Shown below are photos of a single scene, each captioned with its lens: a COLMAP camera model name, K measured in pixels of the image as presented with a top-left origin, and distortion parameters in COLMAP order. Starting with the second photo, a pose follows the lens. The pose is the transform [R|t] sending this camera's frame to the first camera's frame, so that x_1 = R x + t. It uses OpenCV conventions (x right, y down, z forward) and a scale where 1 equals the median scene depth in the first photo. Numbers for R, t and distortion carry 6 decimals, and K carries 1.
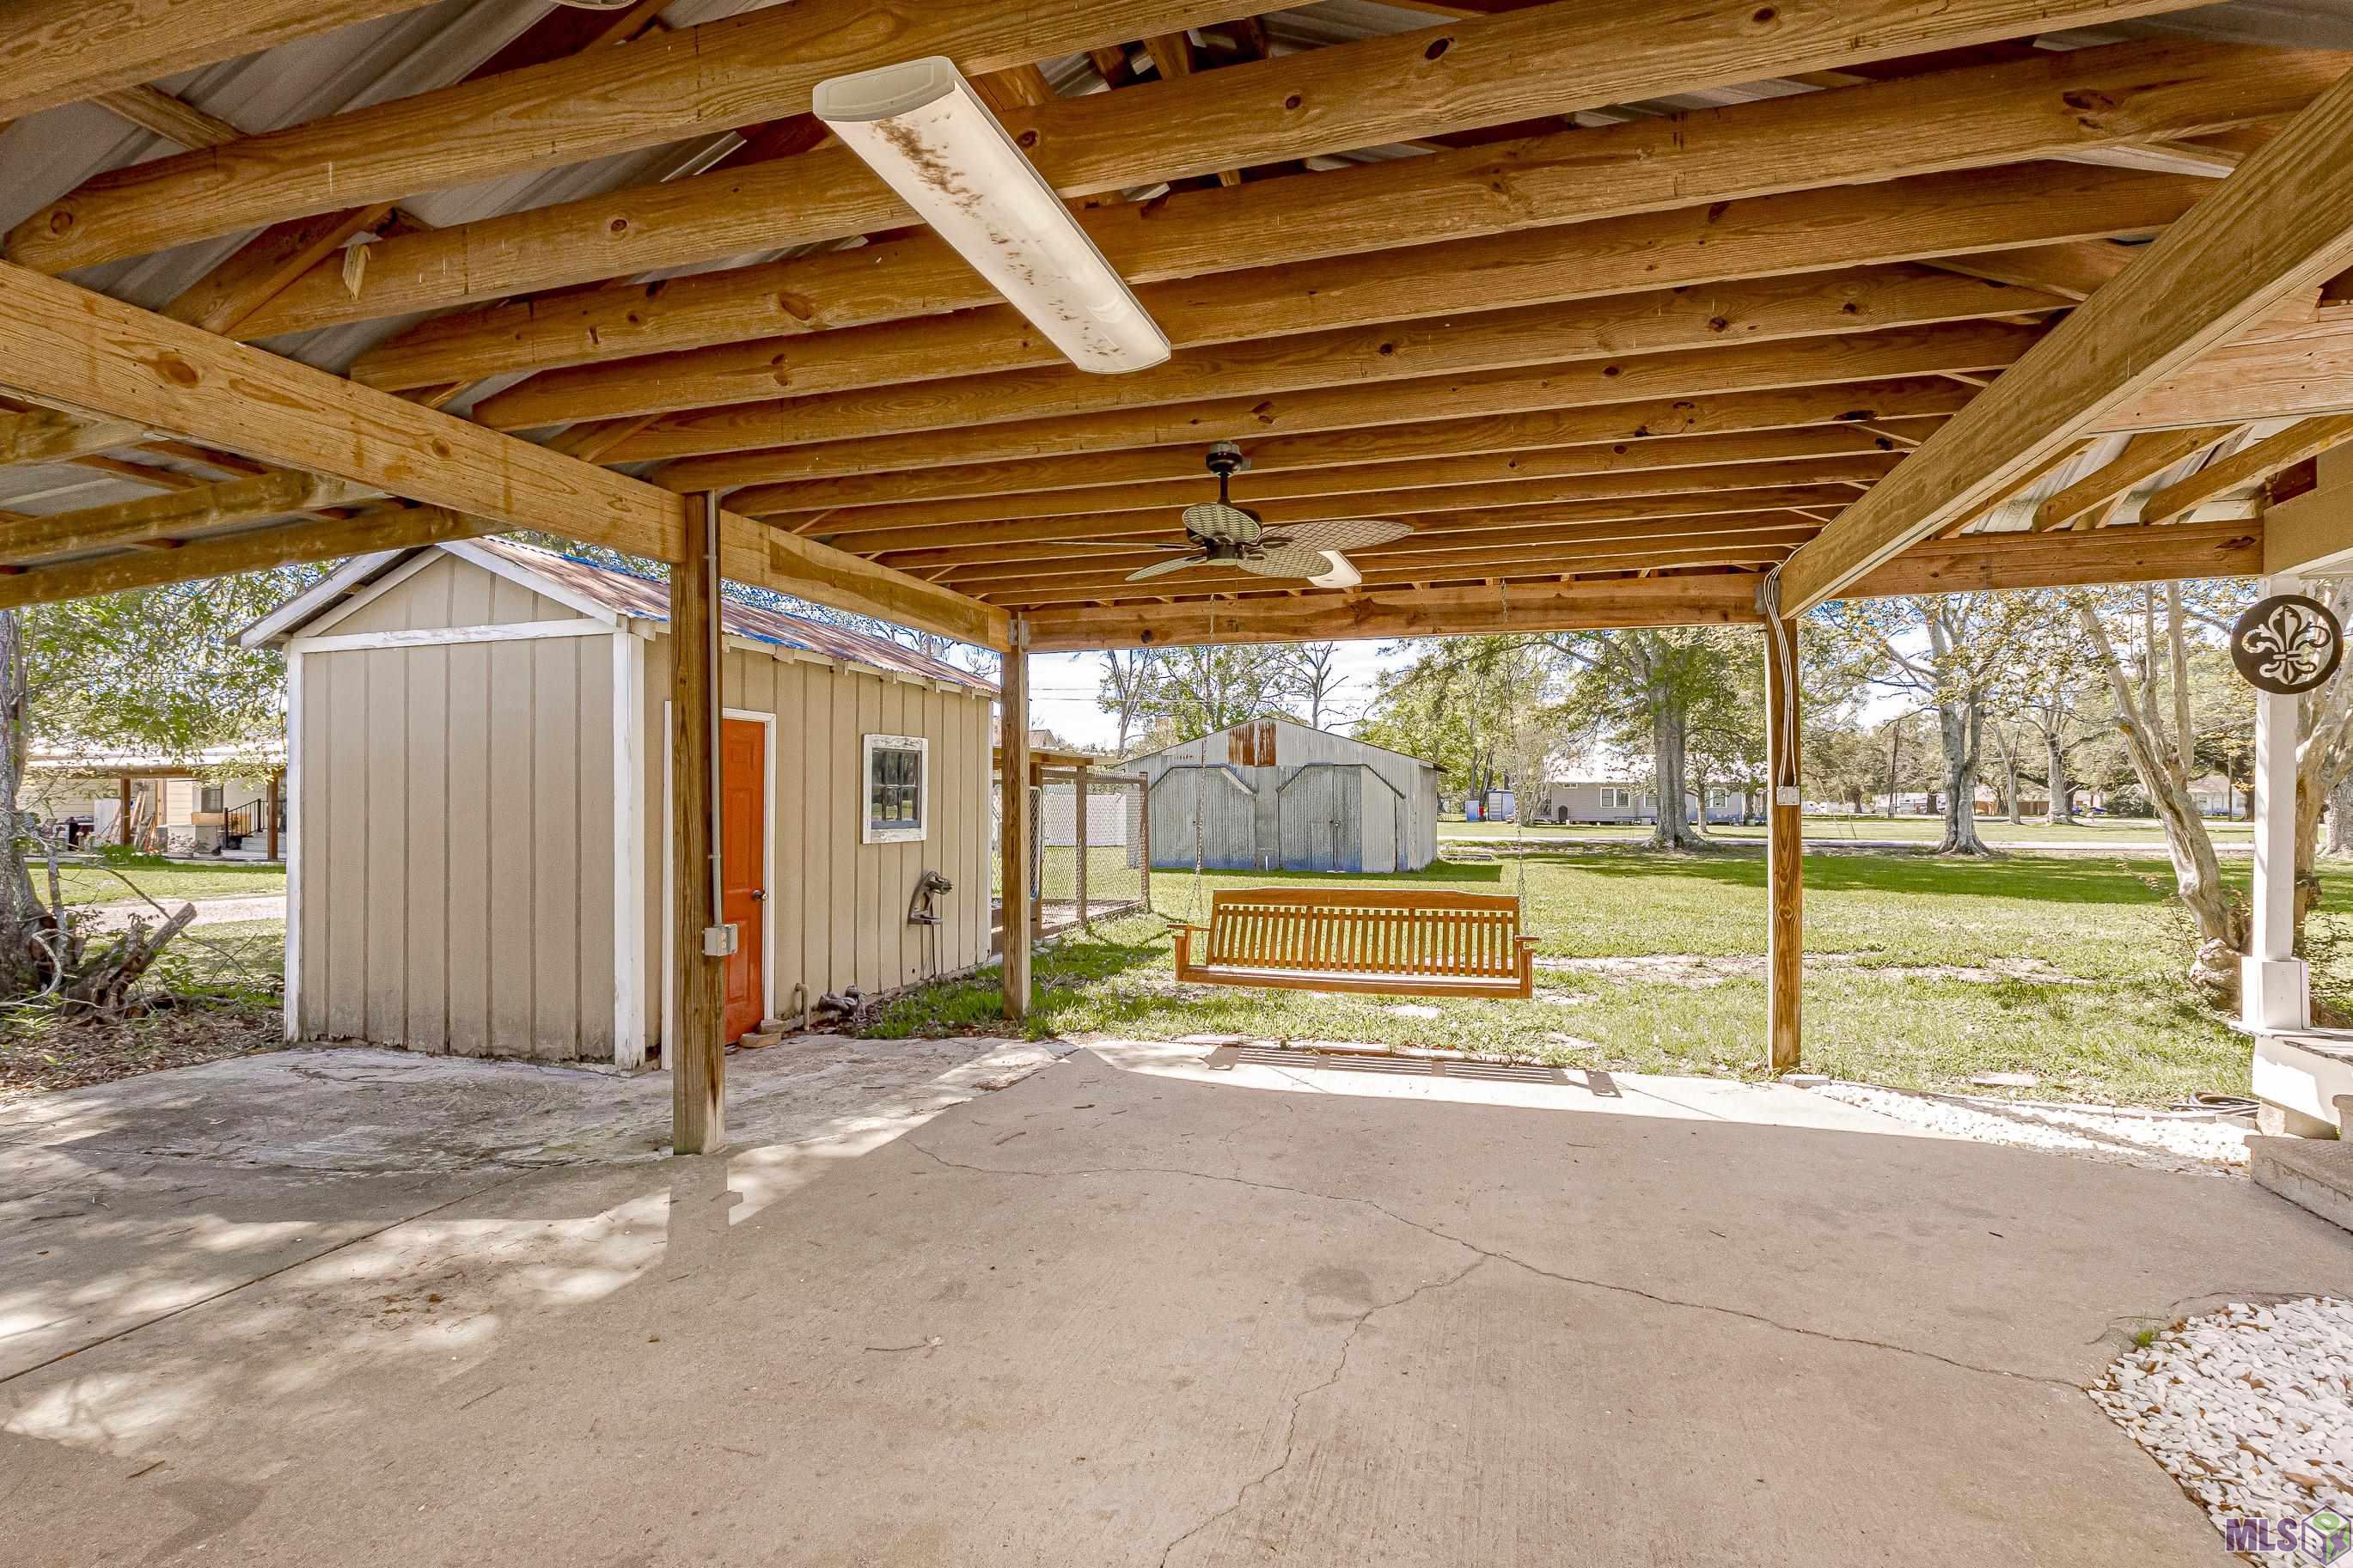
lens RADIAL K [[1109.1, 0, 1176.5], [0, 1109.1, 784.0], [0, 0, 1]] dist [-0.002772, -0.015078]
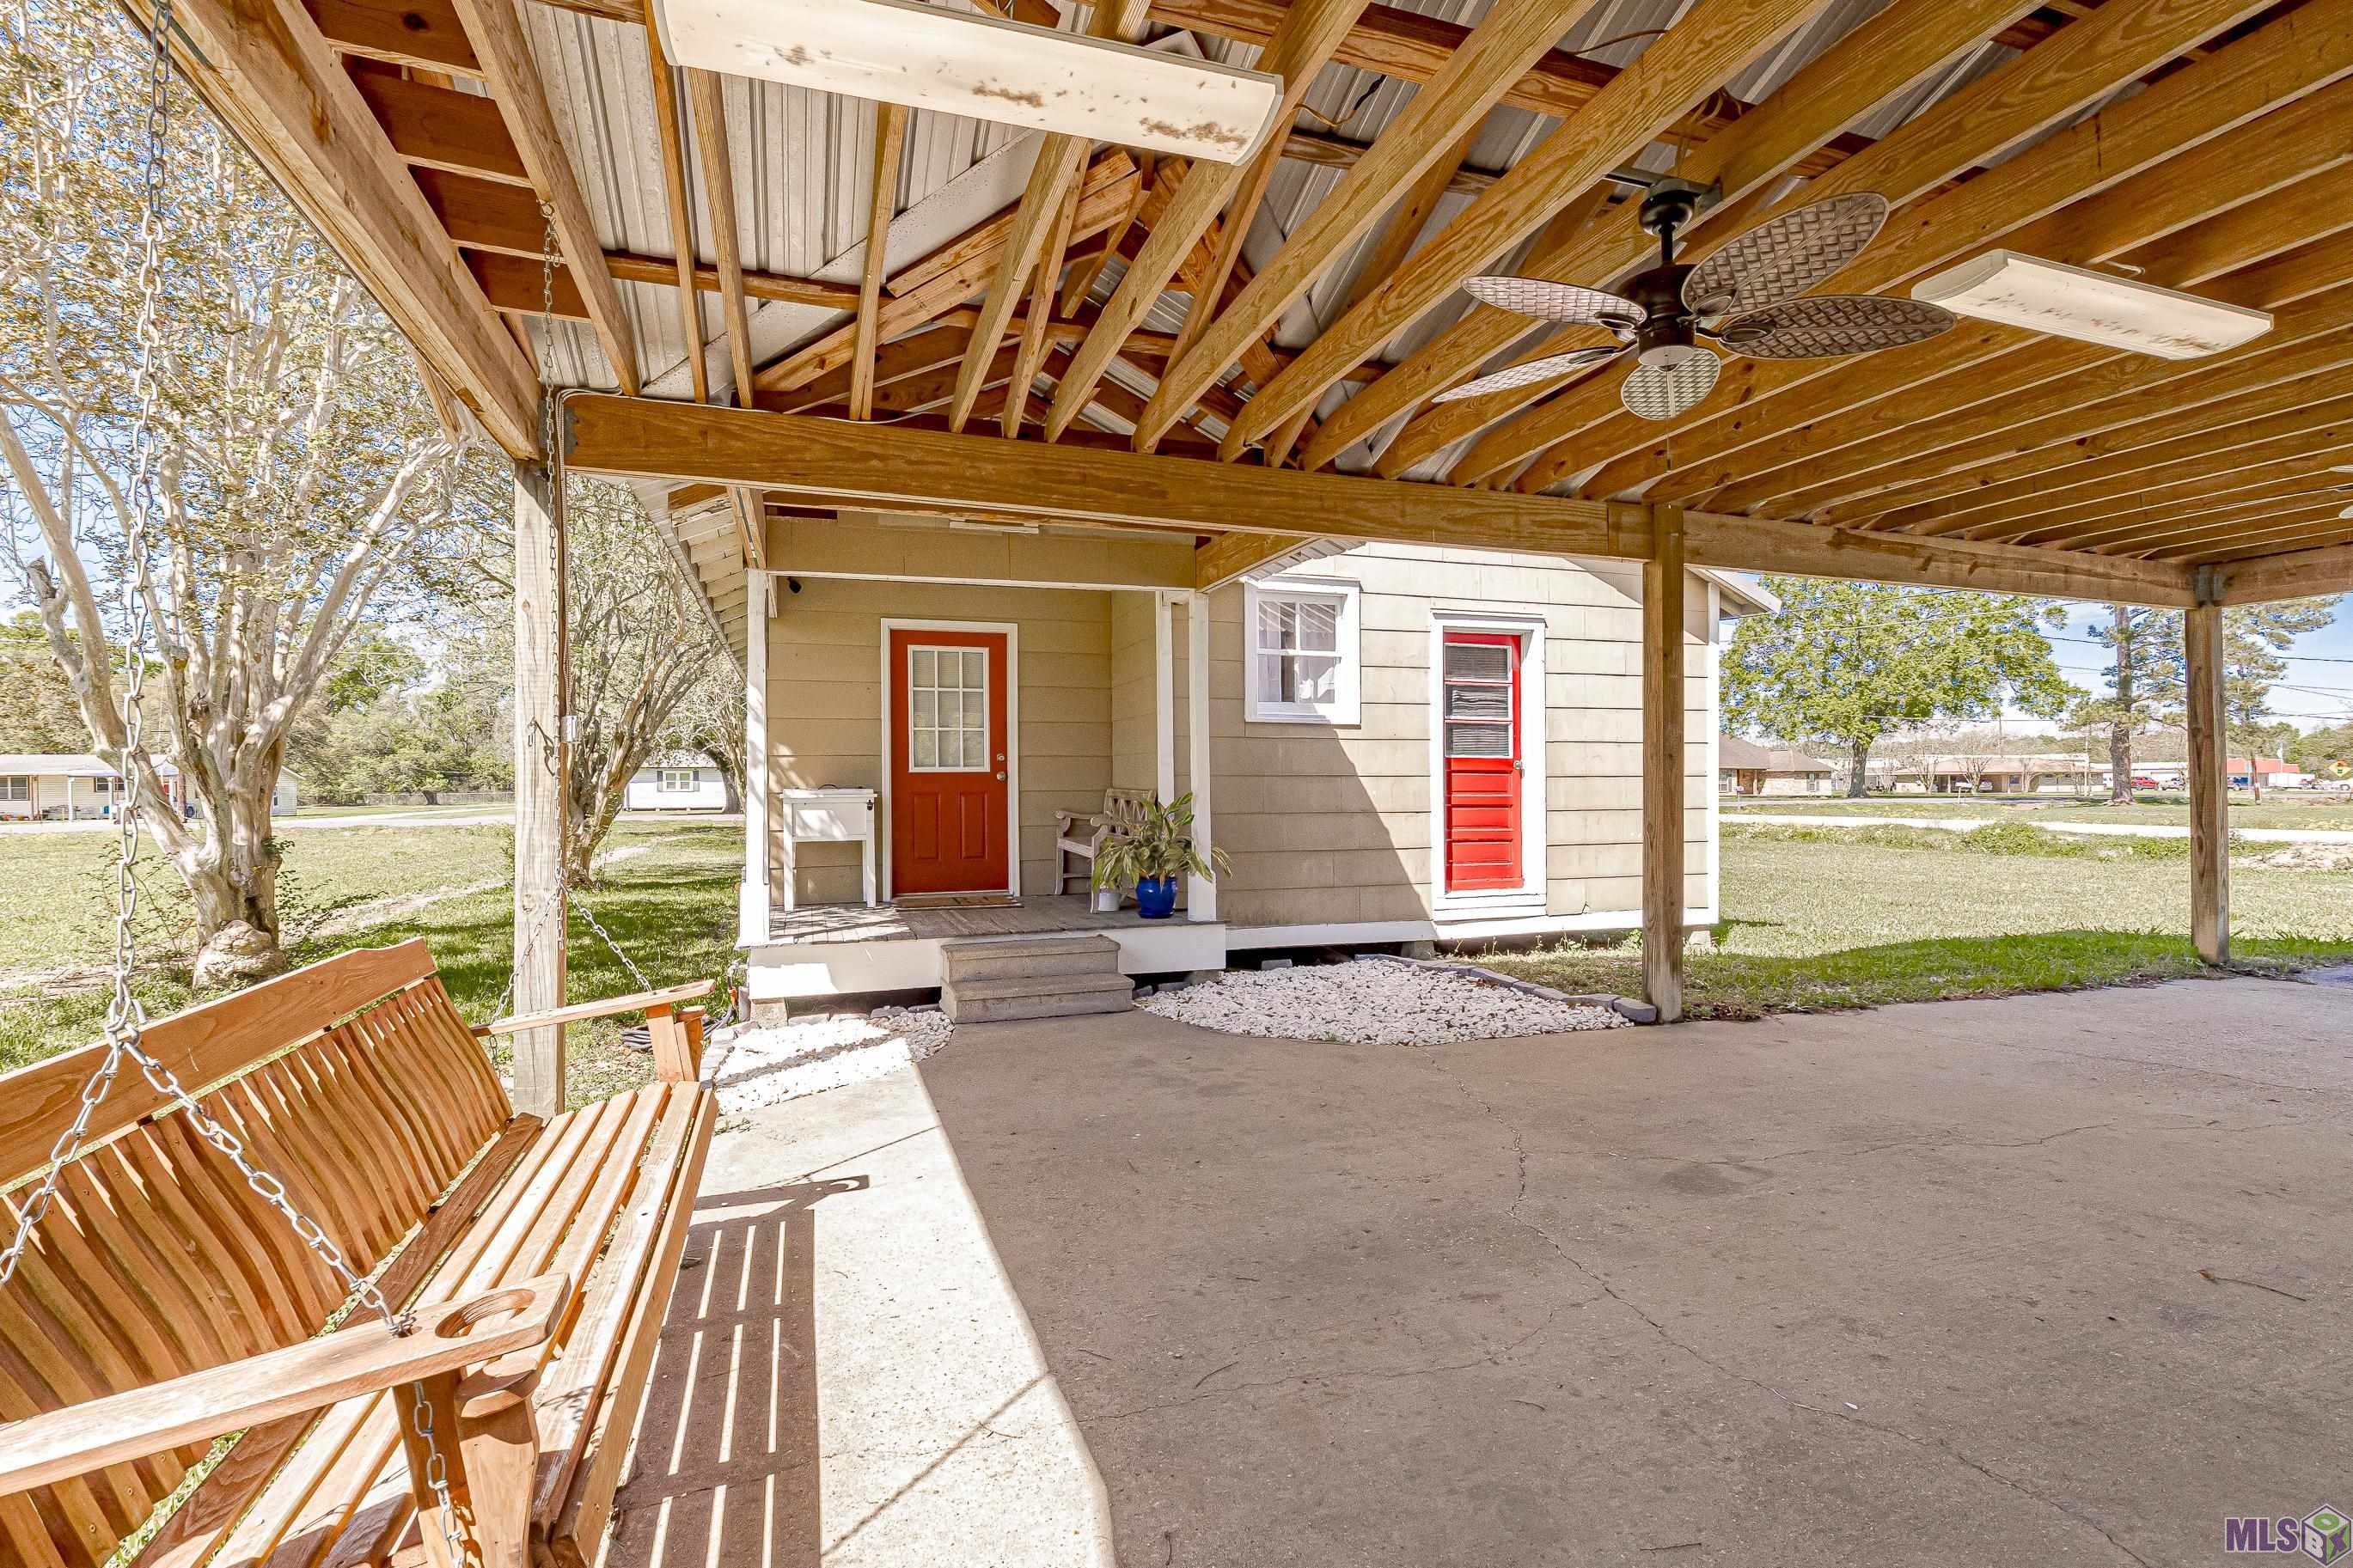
lens RADIAL K [[1109.1, 0, 1176.5], [0, 1109.1, 784.0], [0, 0, 1]] dist [-0.002772, -0.015078]
pose [[-0.601066, 0.010991, 0.799124, -0.335159], [-0.001388, 0.999890, -0.014797, 0.080438], [-0.799198, -0.010004, -0.600984, 1.723512]]
